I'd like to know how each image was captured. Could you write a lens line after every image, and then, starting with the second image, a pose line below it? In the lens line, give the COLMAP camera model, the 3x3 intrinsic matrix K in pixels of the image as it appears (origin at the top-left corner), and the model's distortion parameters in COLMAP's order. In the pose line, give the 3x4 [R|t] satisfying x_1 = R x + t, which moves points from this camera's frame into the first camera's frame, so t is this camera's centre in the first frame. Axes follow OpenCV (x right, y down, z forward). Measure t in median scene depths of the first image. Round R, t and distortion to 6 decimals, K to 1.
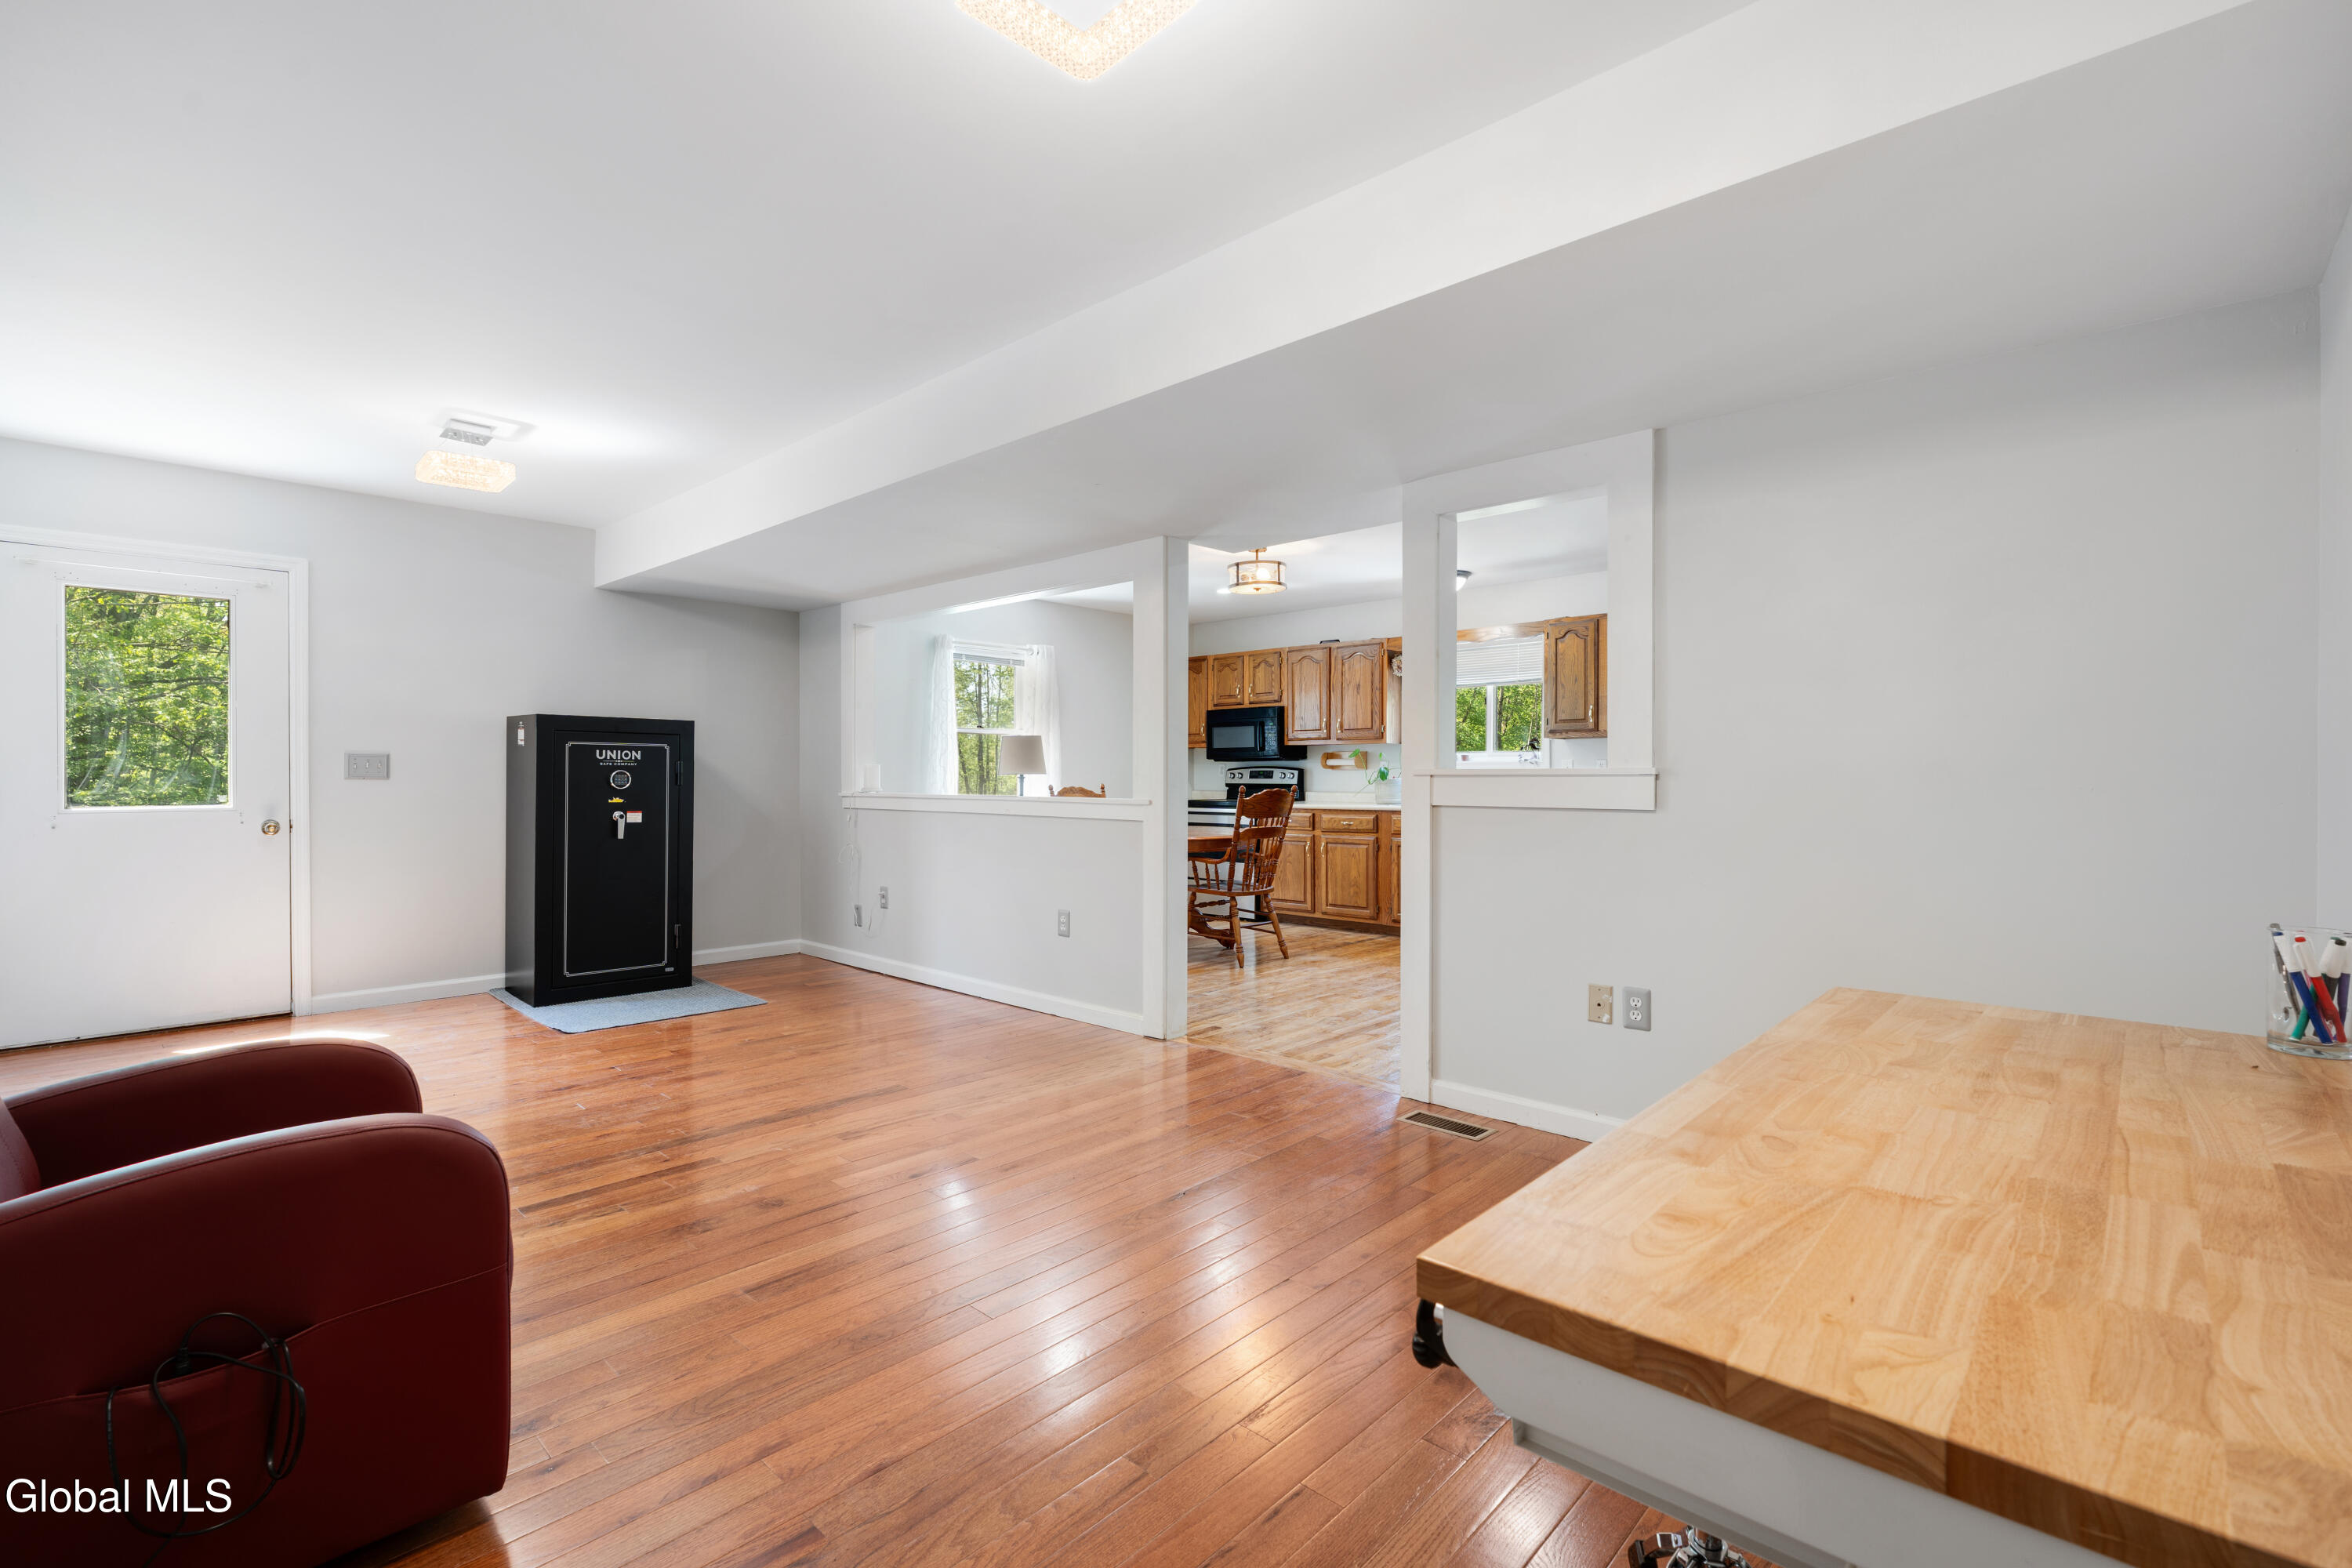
lens RADIAL K [[1029.3, 0, 1169.0], [0, 1029.3, 804.8], [0, 0, 1]] dist [-0.019267, 0.000377]
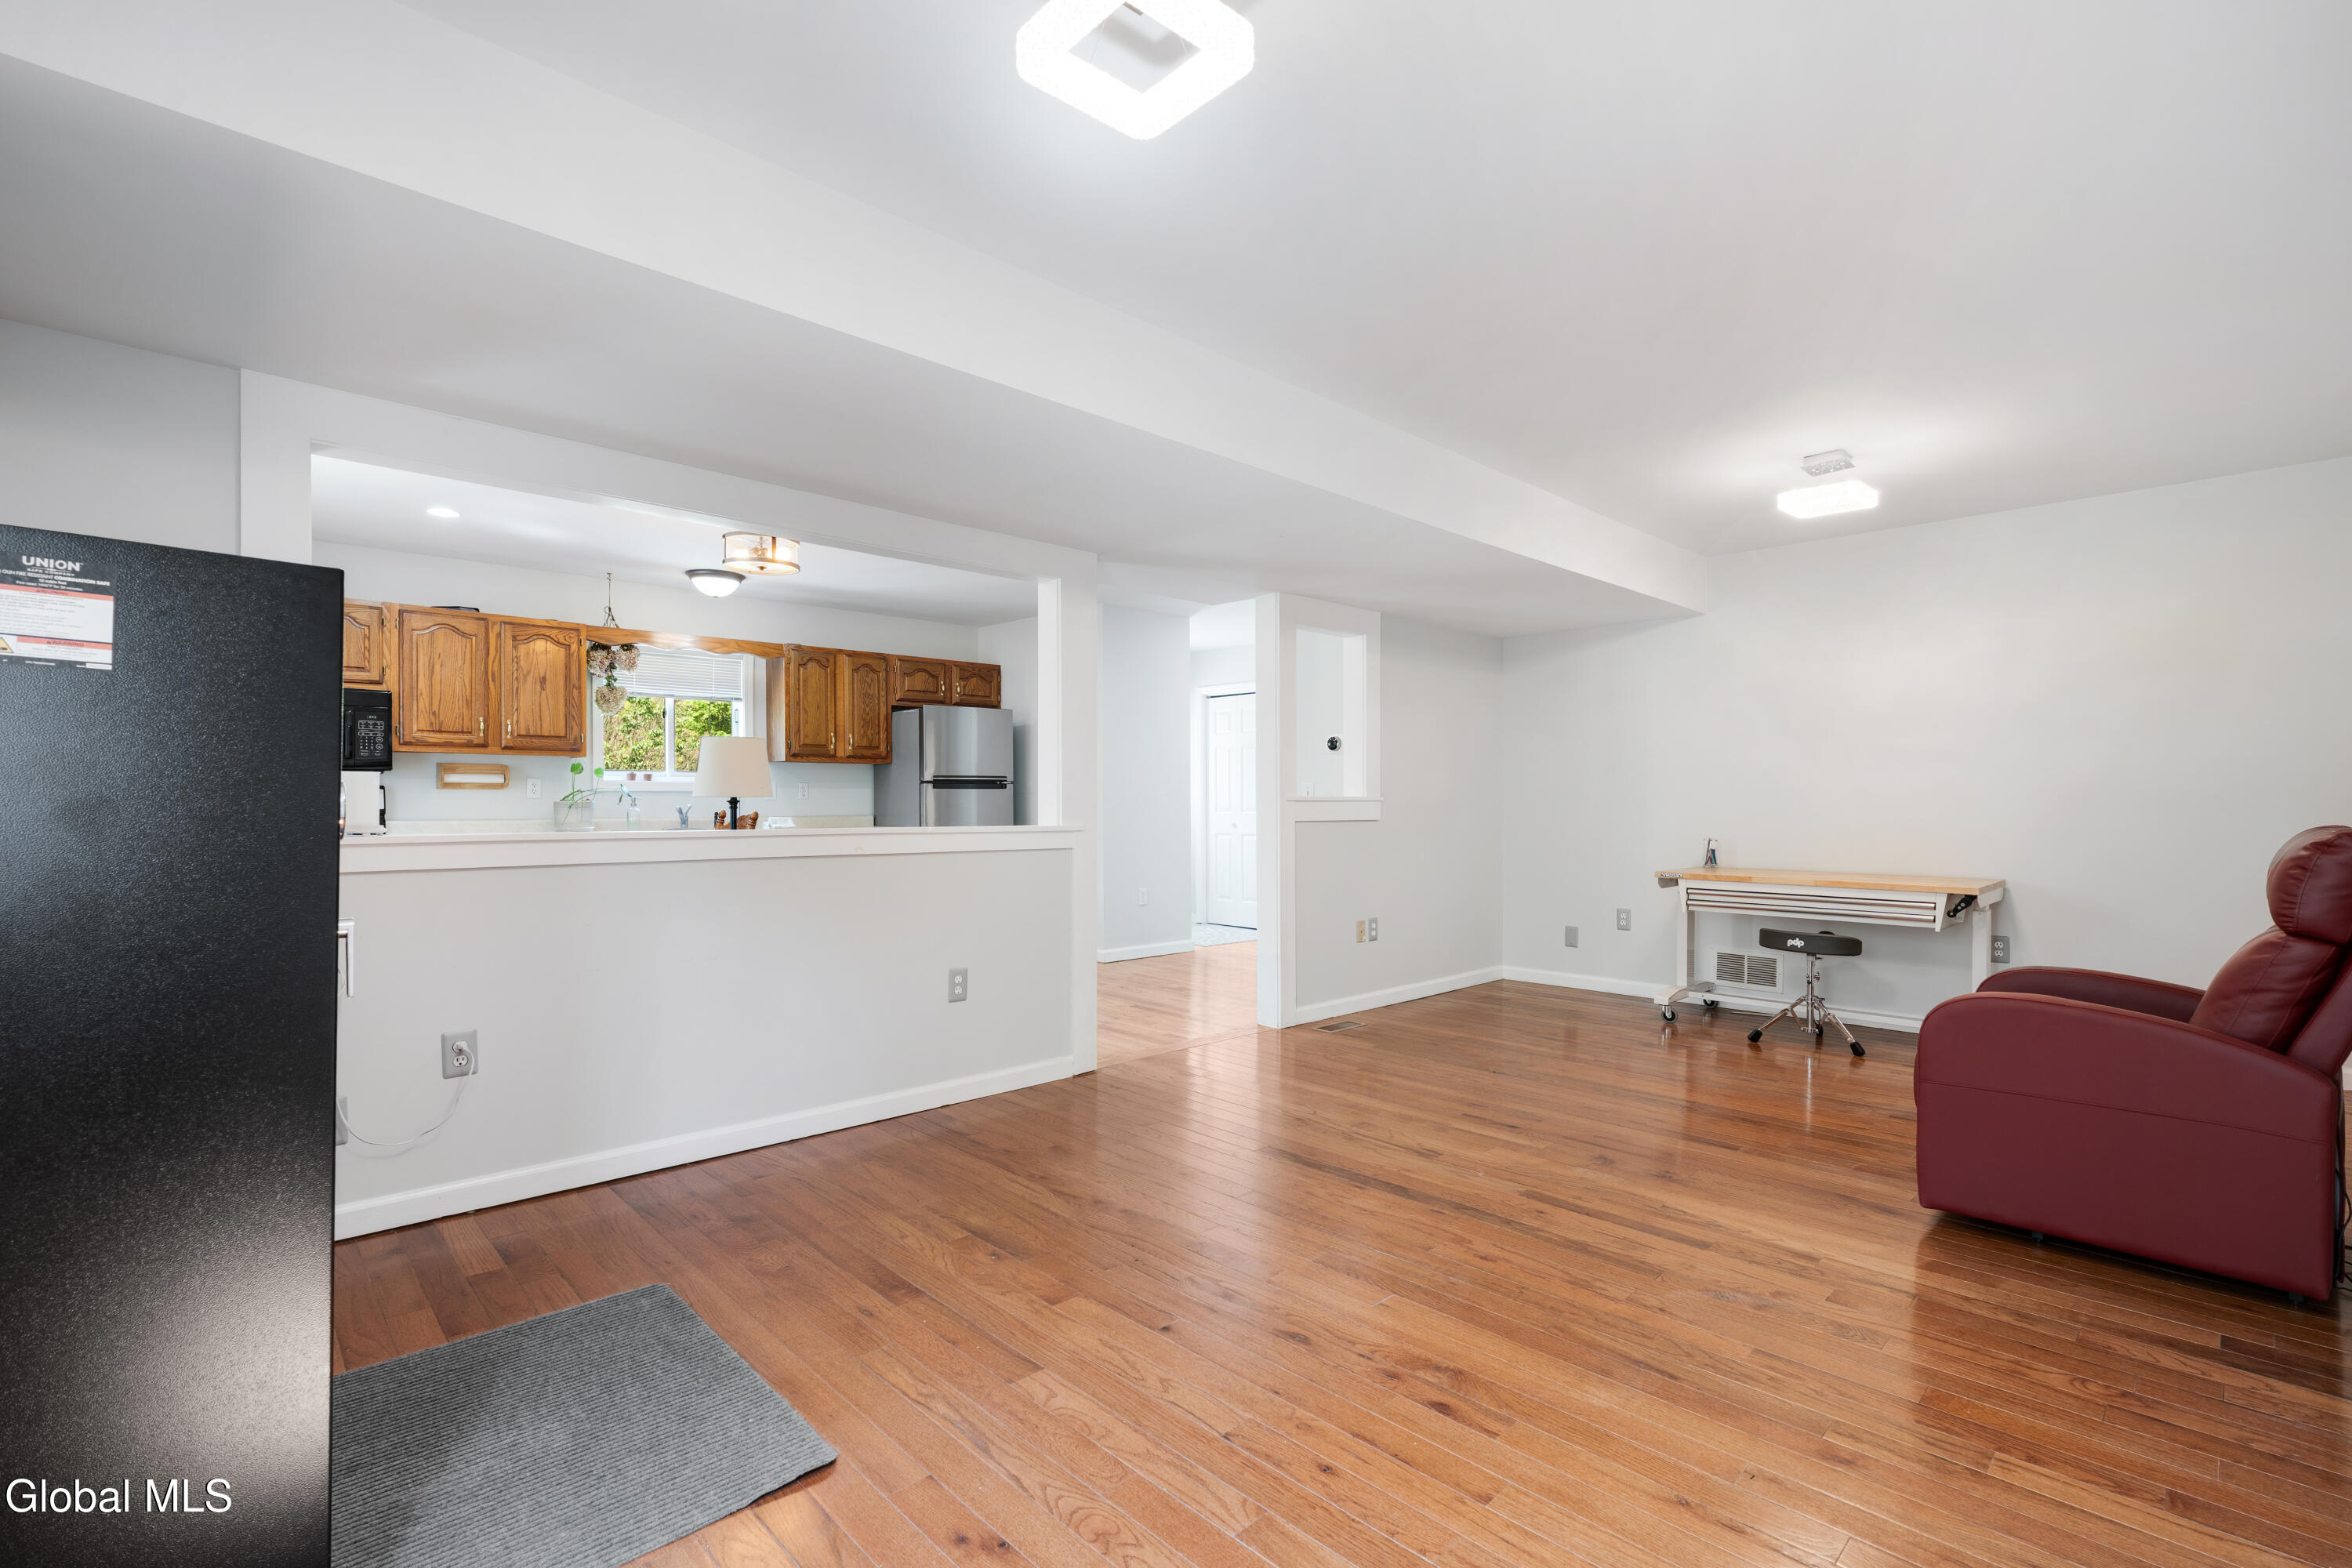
lens RADIAL K [[1096.9, 0, 1169.9], [0, 1096.9, 761.0], [0, 0, 1]] dist [-0.003809, -0.000385]
pose [[0.054088, 0.034491, 0.997940, -0.590901], [0.025795, 0.999021, -0.035927, -0.014289], [-0.998203, 0.027685, 0.053145, 0.493750]]
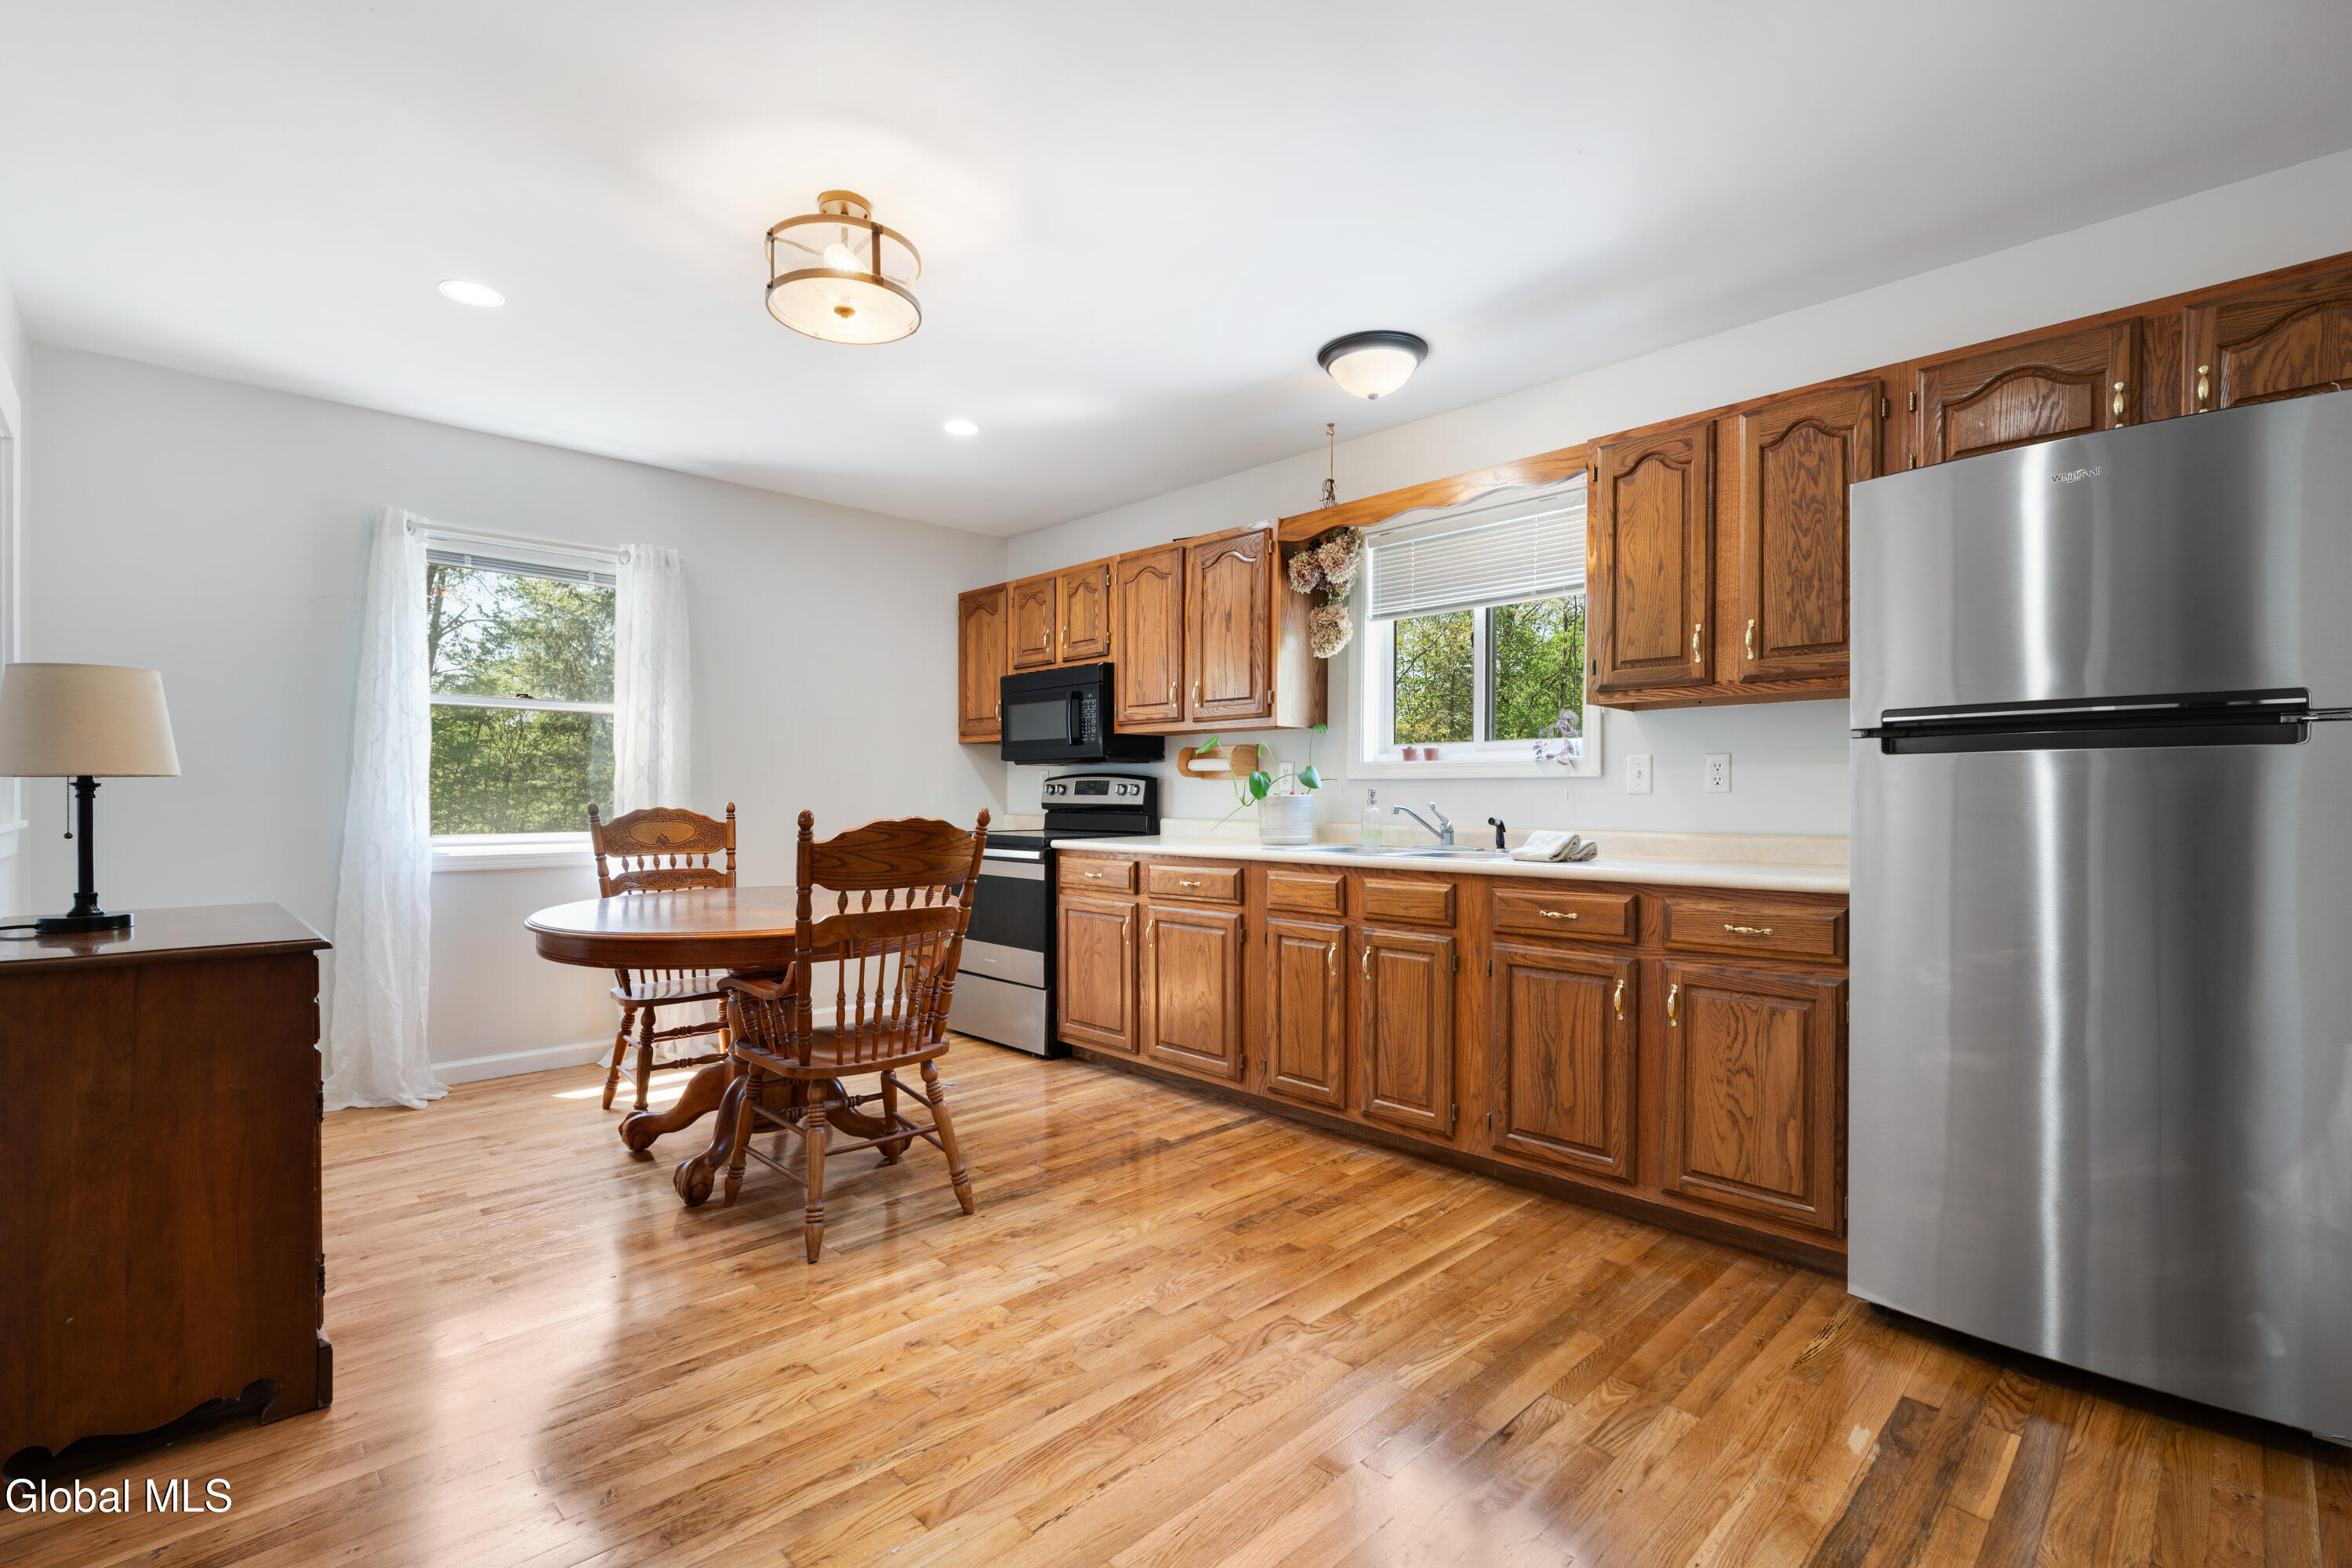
lens RADIAL K [[1061.0, 0, 1172.3], [0, 1061.0, 816.6], [0, 0, 1]] dist [-0.004556, 0.002133]
pose [[0.998965, 0.005416, -0.045169, 0.179457], [-0.005753, 0.999957, -0.007330, -0.010361], [0.045127, 0.007583, 0.998952, 0.462209]]
